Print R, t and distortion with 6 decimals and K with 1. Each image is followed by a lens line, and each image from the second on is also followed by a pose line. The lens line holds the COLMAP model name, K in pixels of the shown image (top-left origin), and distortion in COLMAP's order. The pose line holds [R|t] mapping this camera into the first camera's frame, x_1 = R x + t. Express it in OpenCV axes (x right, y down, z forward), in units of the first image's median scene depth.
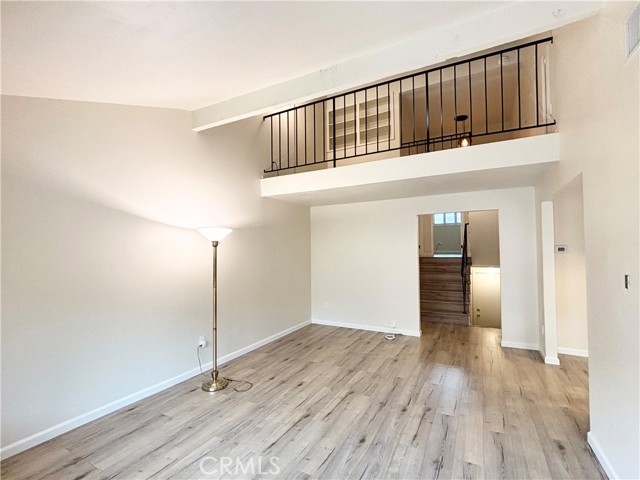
lens RADIAL K [[305.0, 0, 320.0], [0, 305.0, 240.0], [0, 0, 1]] dist [-0.000030, -0.000071]
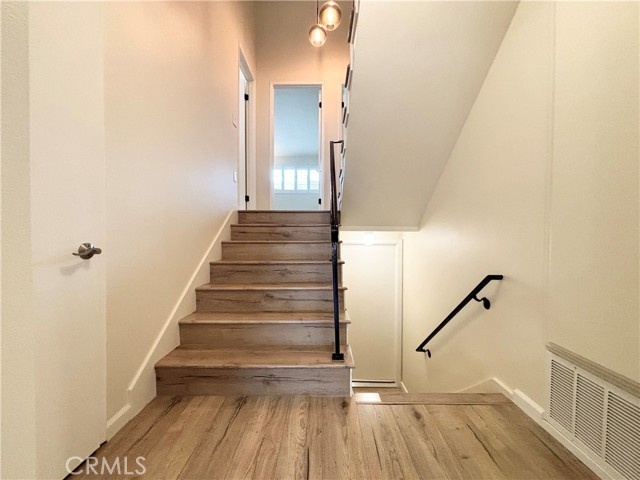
lens RADIAL K [[259.3, 0, 320.7], [0, 259.3, 240.1], [0, 0, 1]] dist [0.000828, -0.000221]
pose [[0.885618, 0.021169, 0.463931, 0.440034], [-0.036539, 0.999040, 0.024166, 0.149377], [-0.462975, -0.038353, 0.885541, 1.027433]]
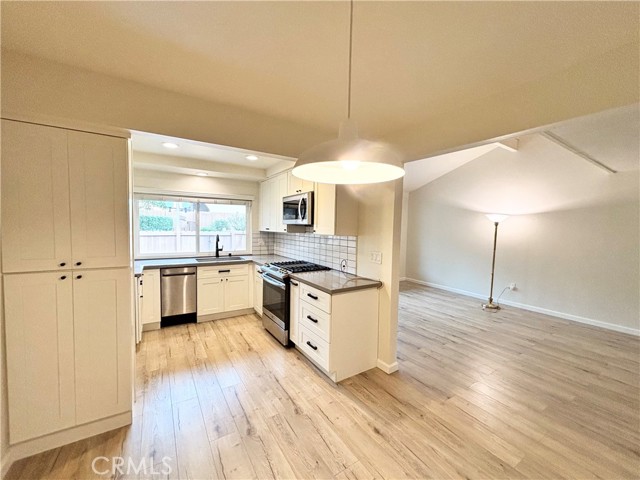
lens RADIAL K [[259.3, 0, 320.7], [0, 259.3, 240.1], [0, 0, 1]] dist [0.000828, -0.000221]
pose [[-0.482713, 0.048213, -0.874450, 1.063510], [0.002965, 0.998568, 0.053419, 0.016661], [0.875773, 0.023193, -0.482165, 0.655431]]
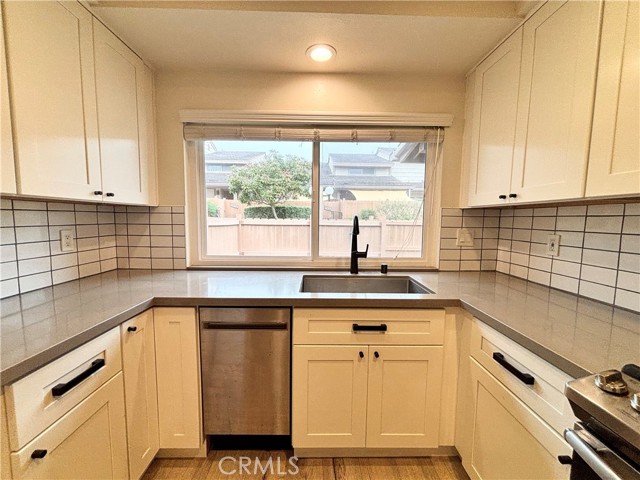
lens RADIAL K [[259.3, 0, 320.7], [0, 259.3, 240.1], [0, 0, 1]] dist [0.000828, -0.000221]
pose [[-0.867266, 0.041940, -0.496076, 0.633314], [0.005636, 0.997208, 0.074455, 0.053504], [0.497813, 0.061777, -0.865081, 0.152501]]
